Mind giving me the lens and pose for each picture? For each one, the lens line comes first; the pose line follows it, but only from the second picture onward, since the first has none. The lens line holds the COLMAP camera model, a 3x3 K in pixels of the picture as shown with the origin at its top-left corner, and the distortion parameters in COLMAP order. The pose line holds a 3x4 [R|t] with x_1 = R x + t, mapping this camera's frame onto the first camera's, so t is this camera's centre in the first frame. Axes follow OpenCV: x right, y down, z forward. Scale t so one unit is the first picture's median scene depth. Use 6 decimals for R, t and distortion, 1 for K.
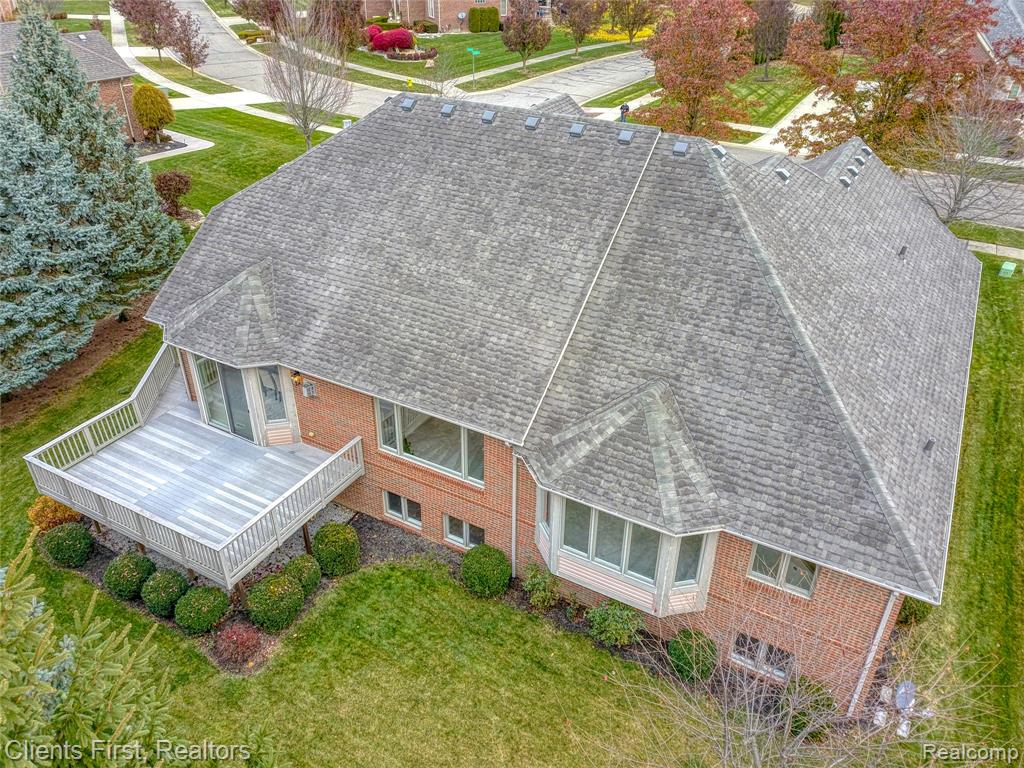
lens RADIAL K [[800.2, 0, 480.7], [0, 800.2, 358.5], [0, 0, 1]] dist [0.037179, -0.034516]
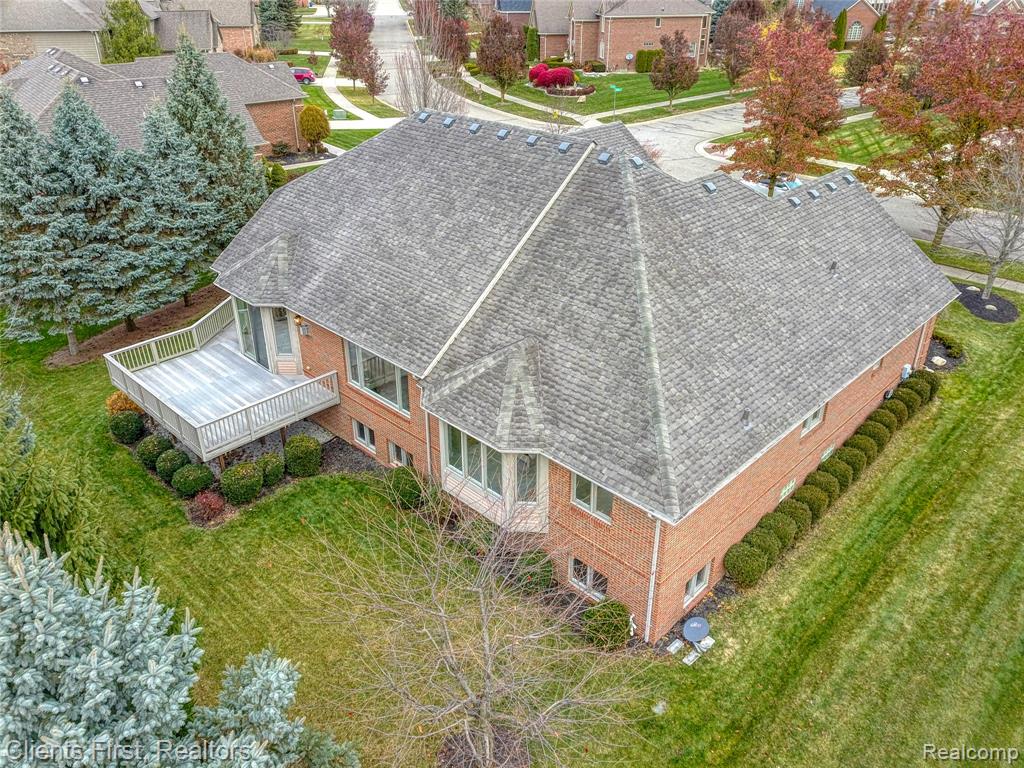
lens RADIAL K [[800.2, 0, 471.6], [0, 800.2, 320.9], [0, 0, 1]] dist [0.037179, -0.034516]
pose [[0.963182, 0.102402, -0.248585, 0.365863], [-0.123504, 0.989816, -0.070791, 0.084654], [0.238805, 0.098886, 0.966020, -0.173075]]
